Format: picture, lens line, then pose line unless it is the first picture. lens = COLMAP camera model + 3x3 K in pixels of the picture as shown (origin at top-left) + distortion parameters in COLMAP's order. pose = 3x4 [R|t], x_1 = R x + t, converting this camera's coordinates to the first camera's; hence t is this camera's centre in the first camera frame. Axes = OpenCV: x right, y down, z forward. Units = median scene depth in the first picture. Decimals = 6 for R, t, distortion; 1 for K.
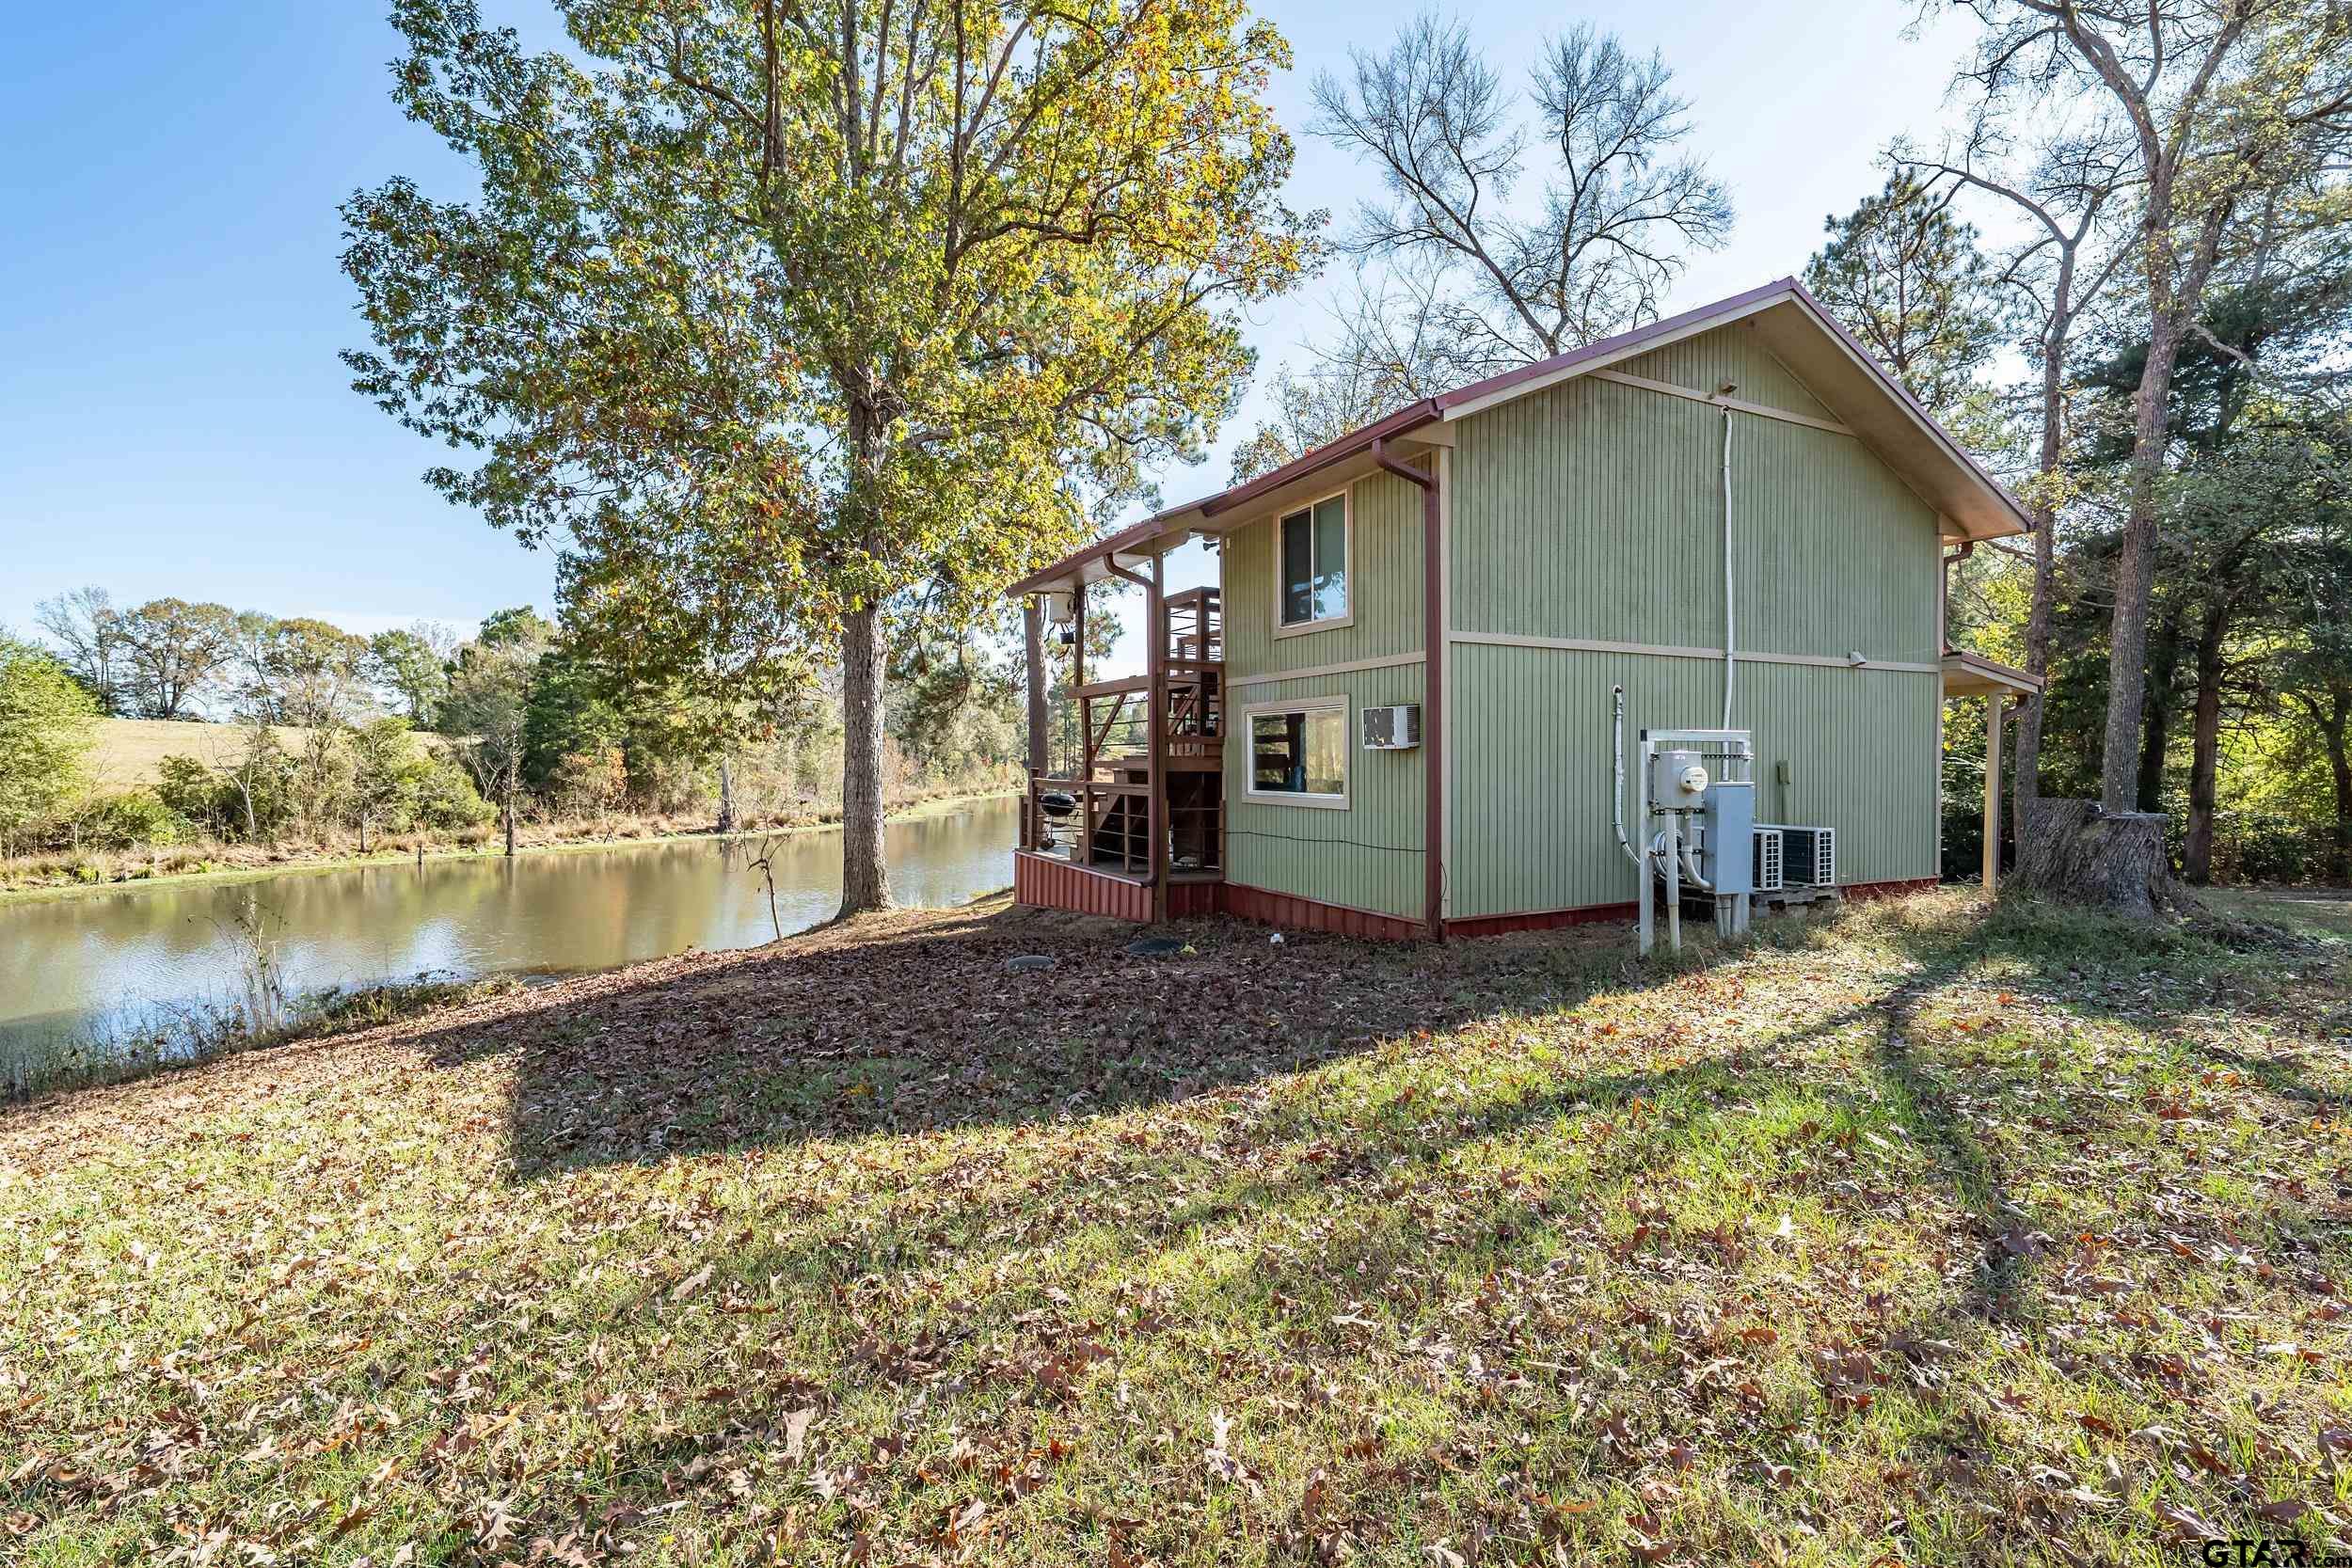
lens RADIAL K [[1017.8, 0, 1179.3], [0, 1017.8, 777.8], [0, 0, 1]] dist [-0.001222, 0.000005]
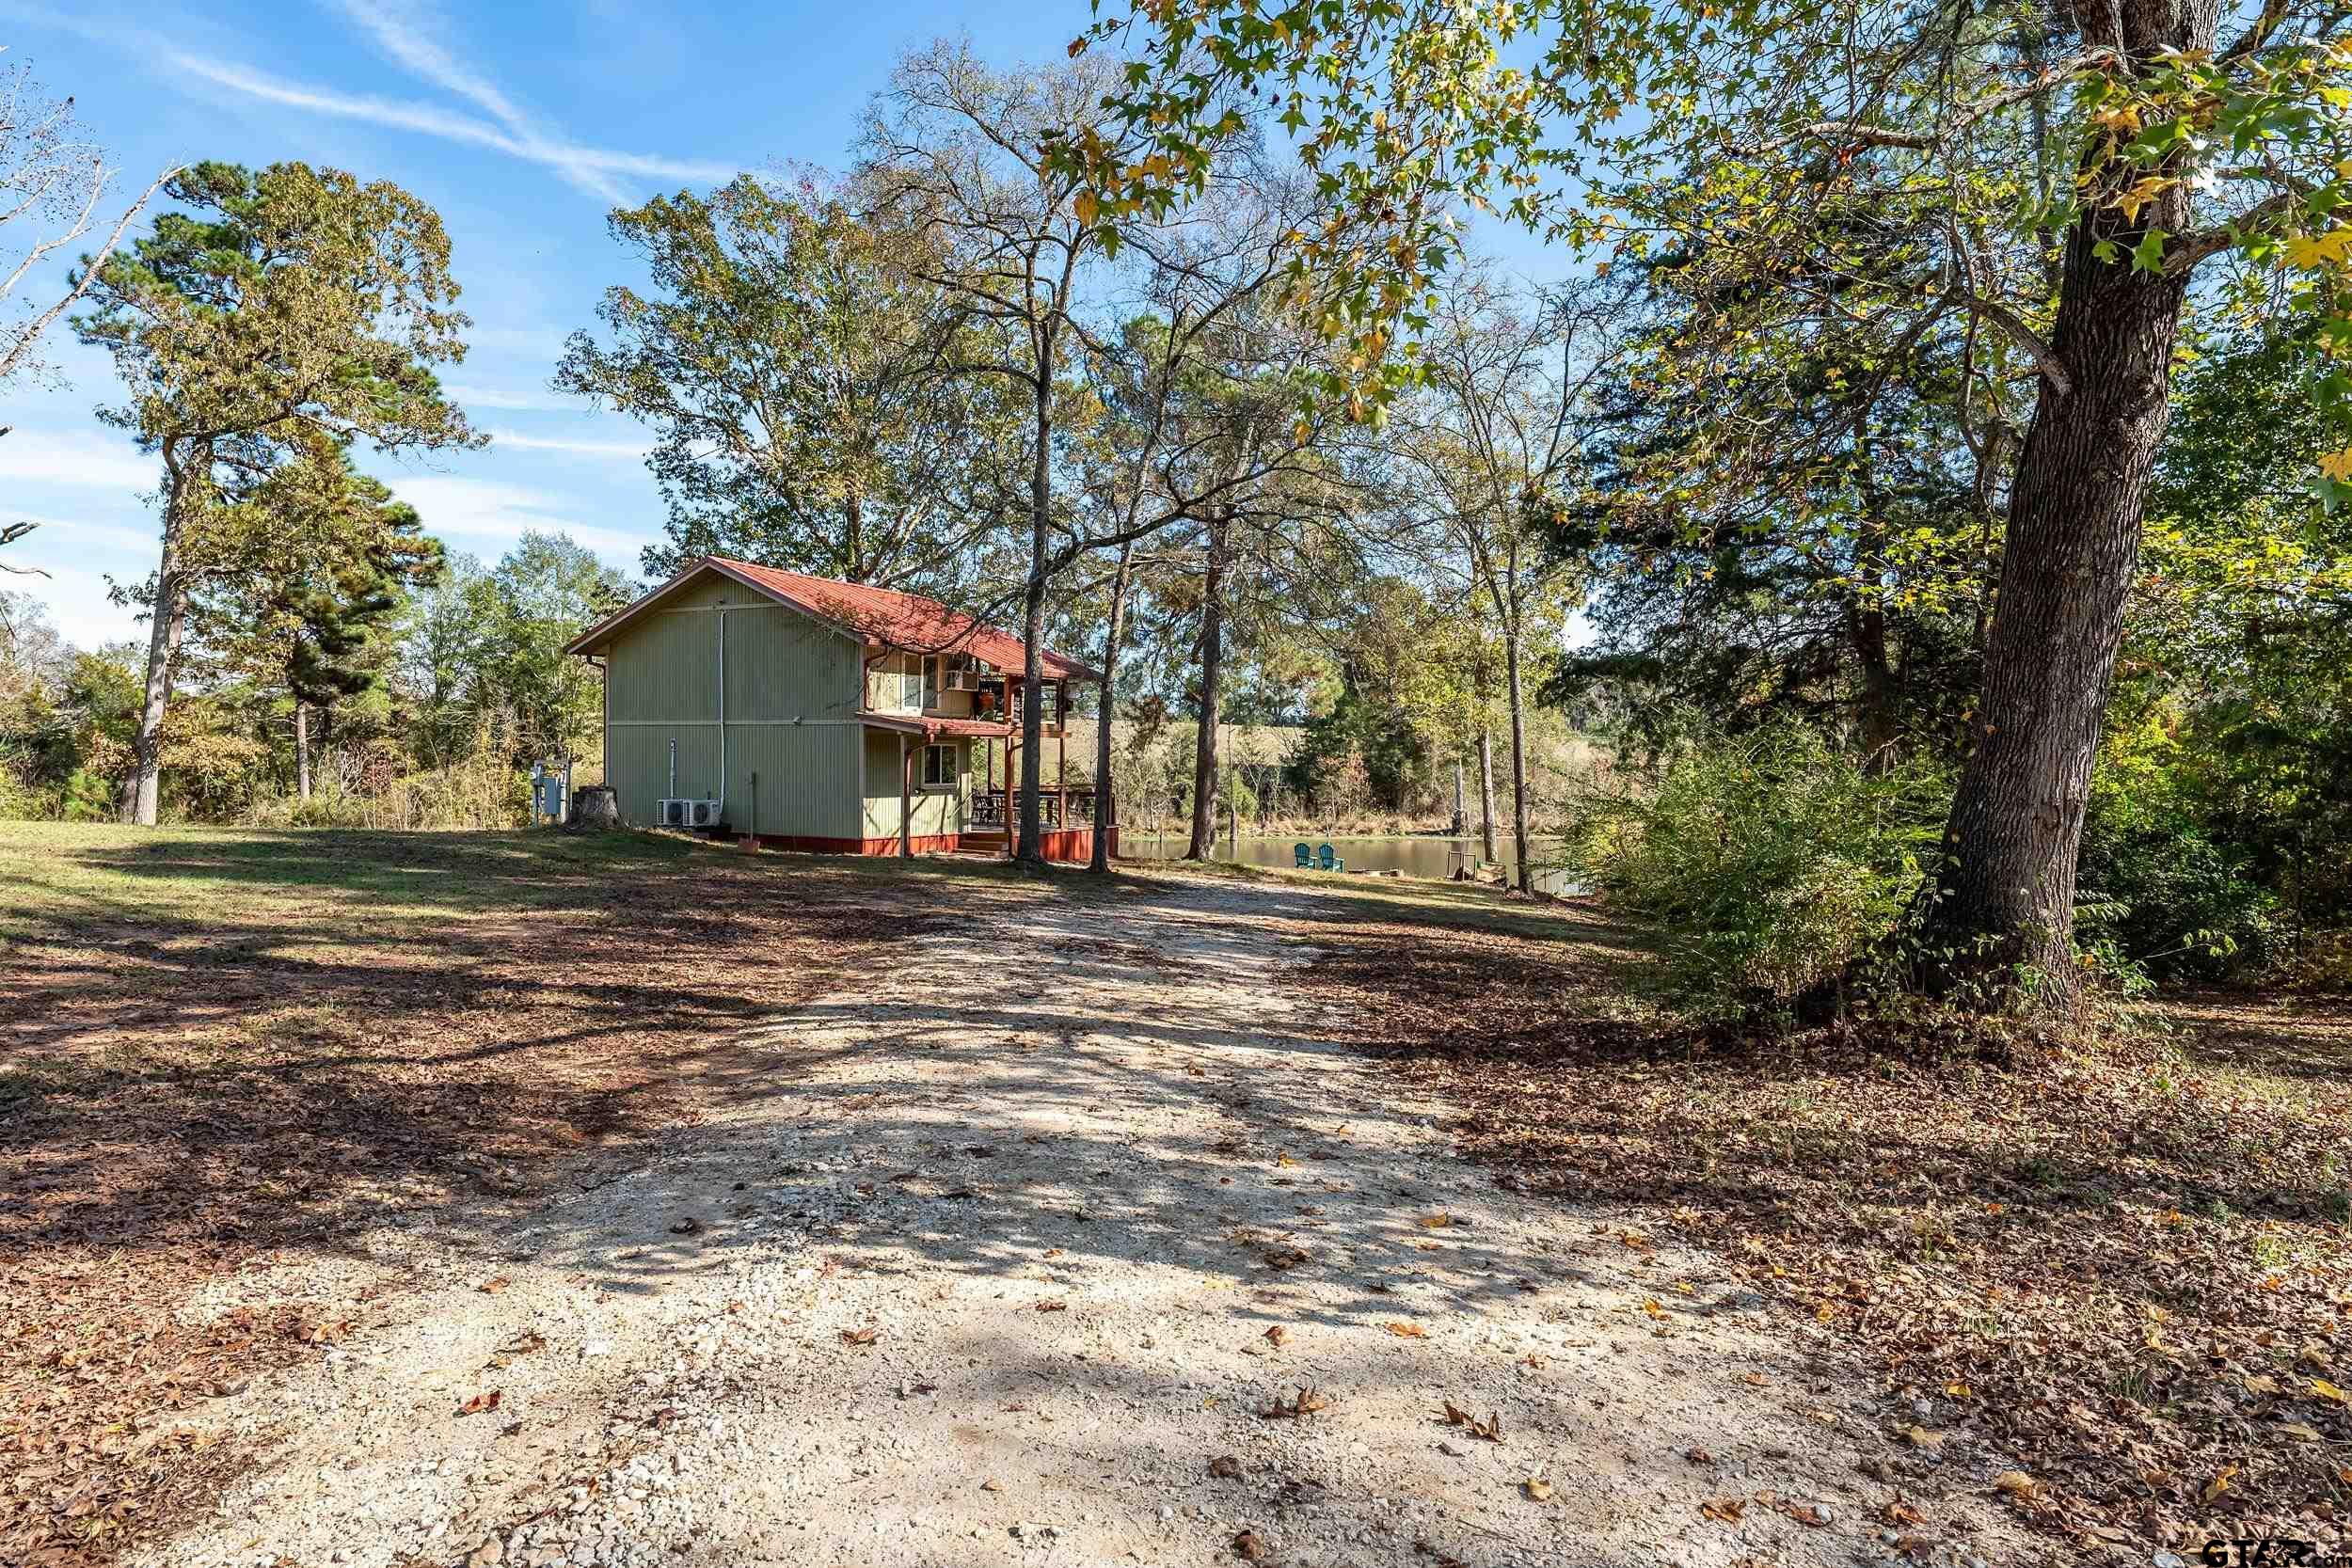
lens RADIAL K [[1396.7, 0, 1190.2], [0, 1396.7, 778.3], [0, 0, 1]] dist [-0.000582, 0.000085]
pose [[0.587447, 0.011765, -0.809177, 0.518490], [-0.017854, 0.999839, 0.001576, 0.000440], [0.809066, 0.013521, 0.587563, -0.017021]]
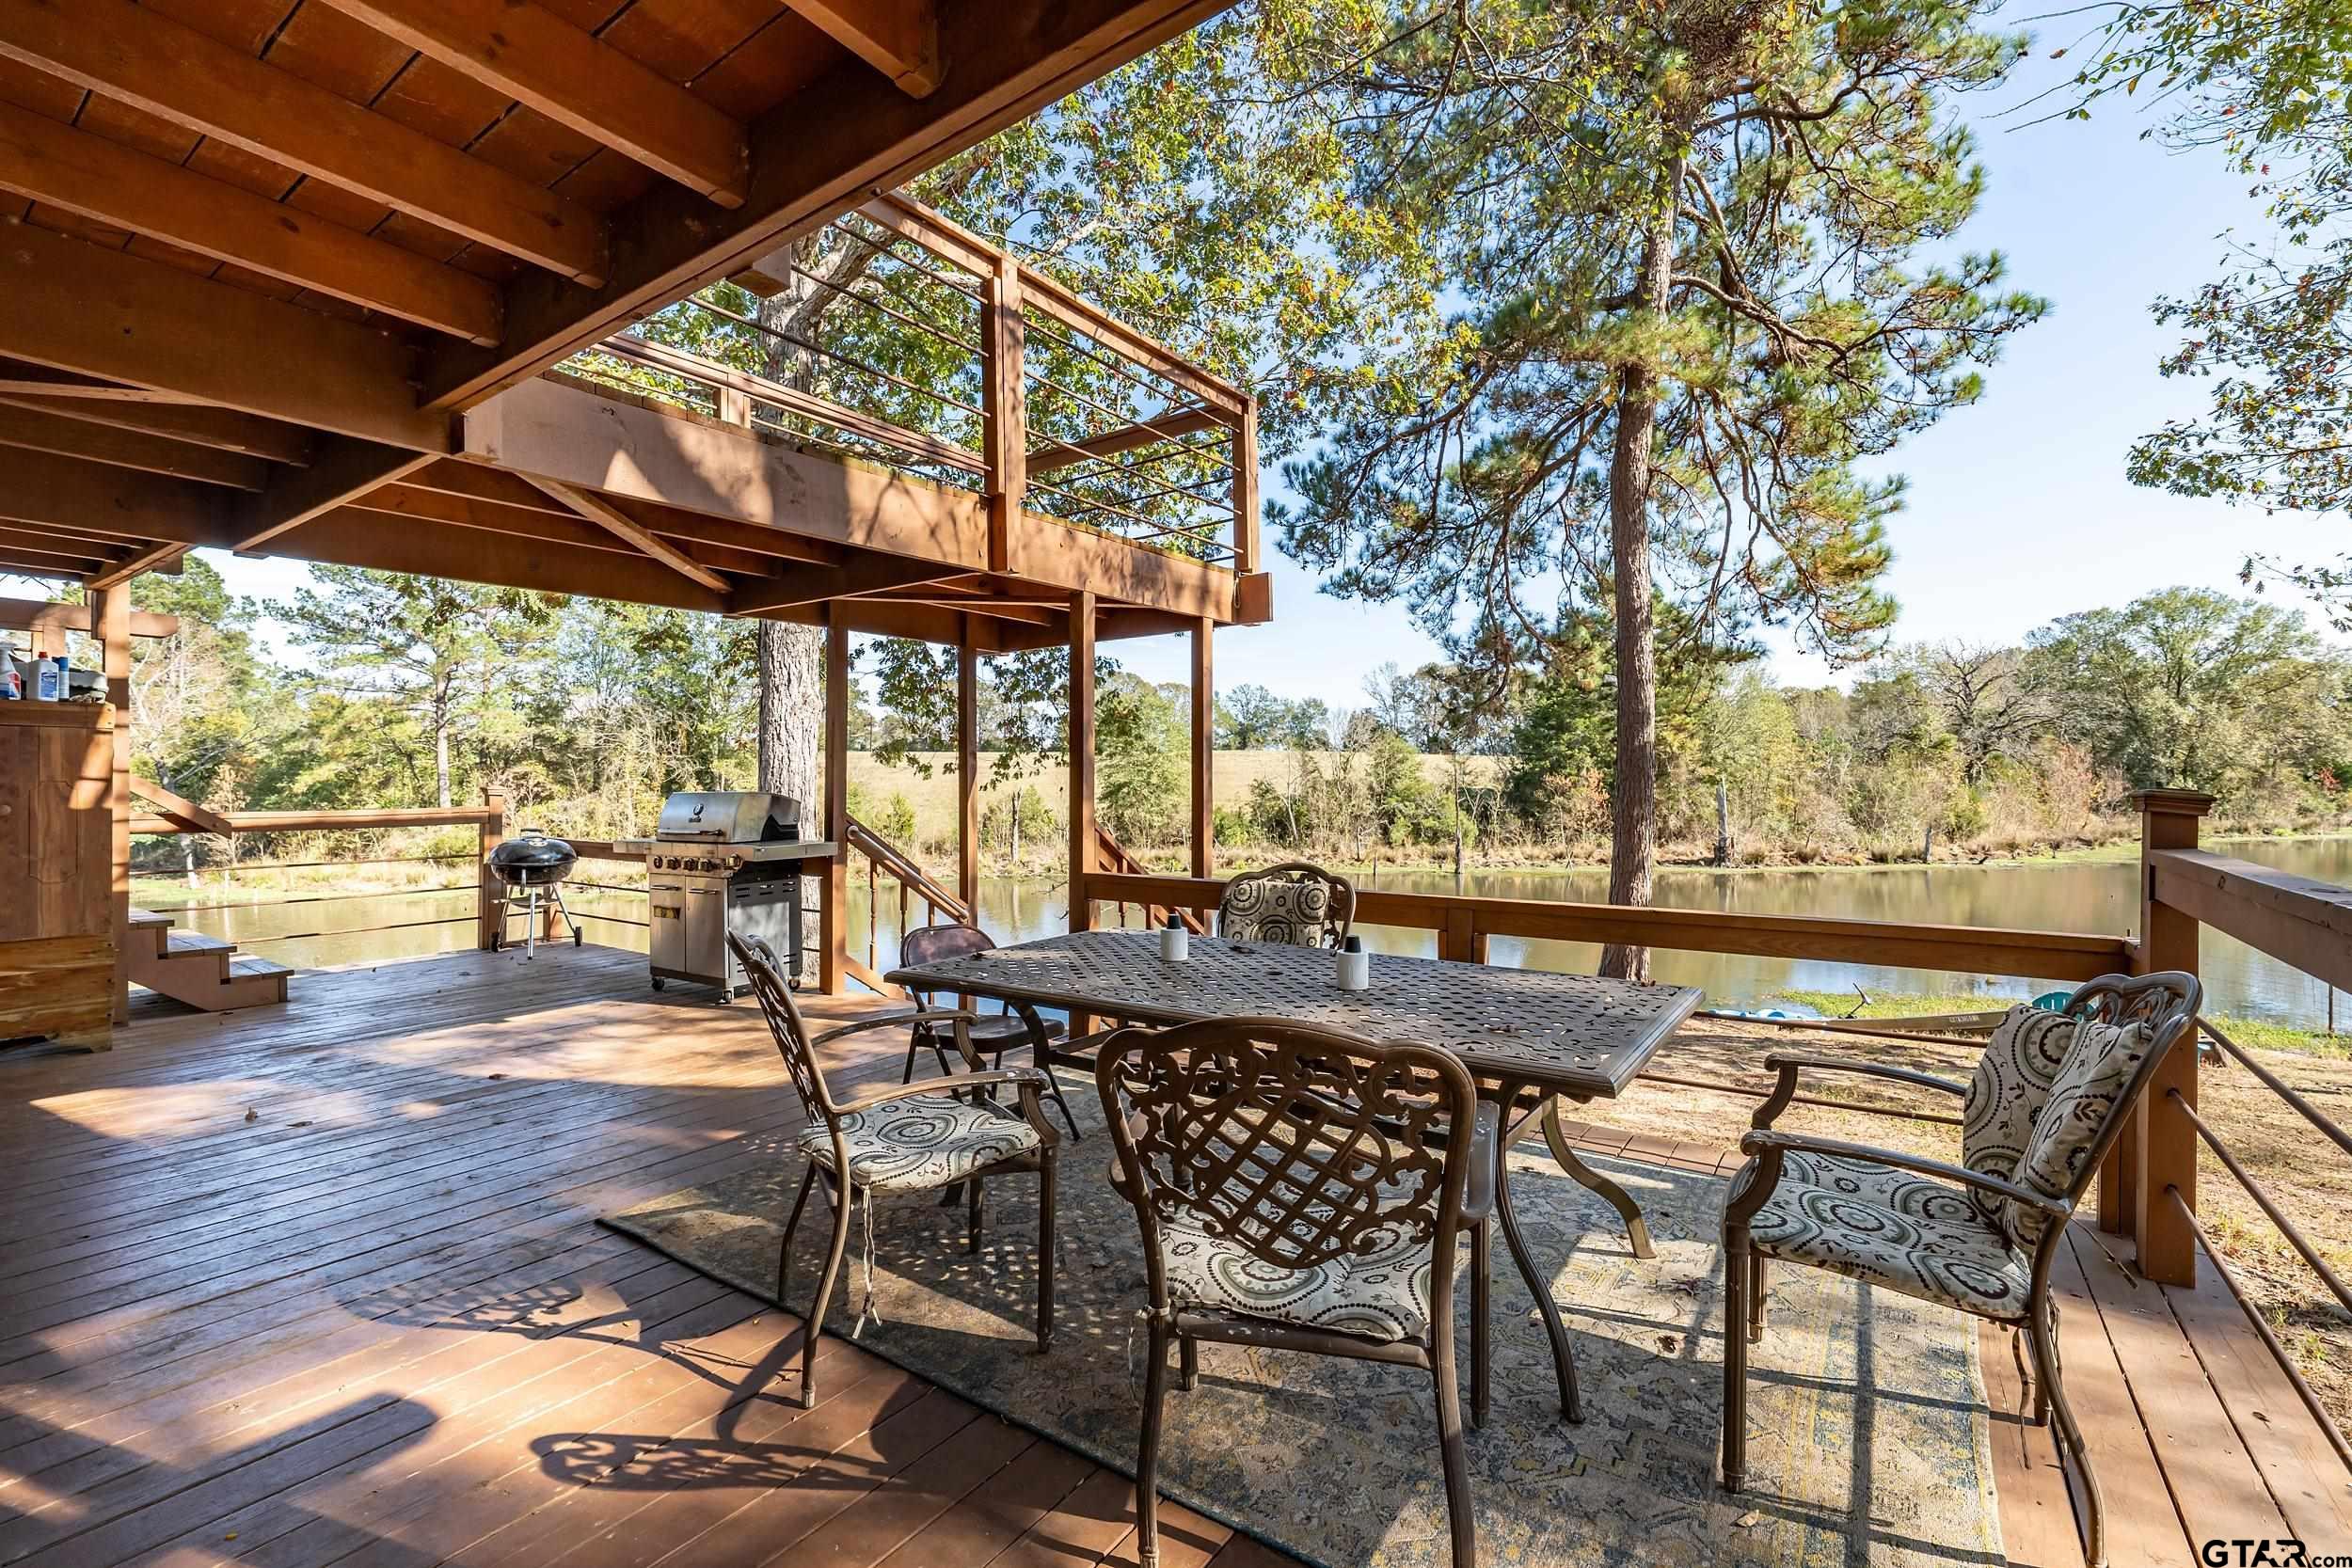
lens RADIAL K [[1017.8, 0, 1181.5], [0, 1017.8, 782.6], [0, 0, 1]] dist [-0.001222, 0.000005]
pose [[0.462003, -0.004286, -0.886868, 0.099969], [-0.011613, 0.999873, -0.010882, -0.001245], [0.886802, 0.015327, 0.461895, 0.213722]]
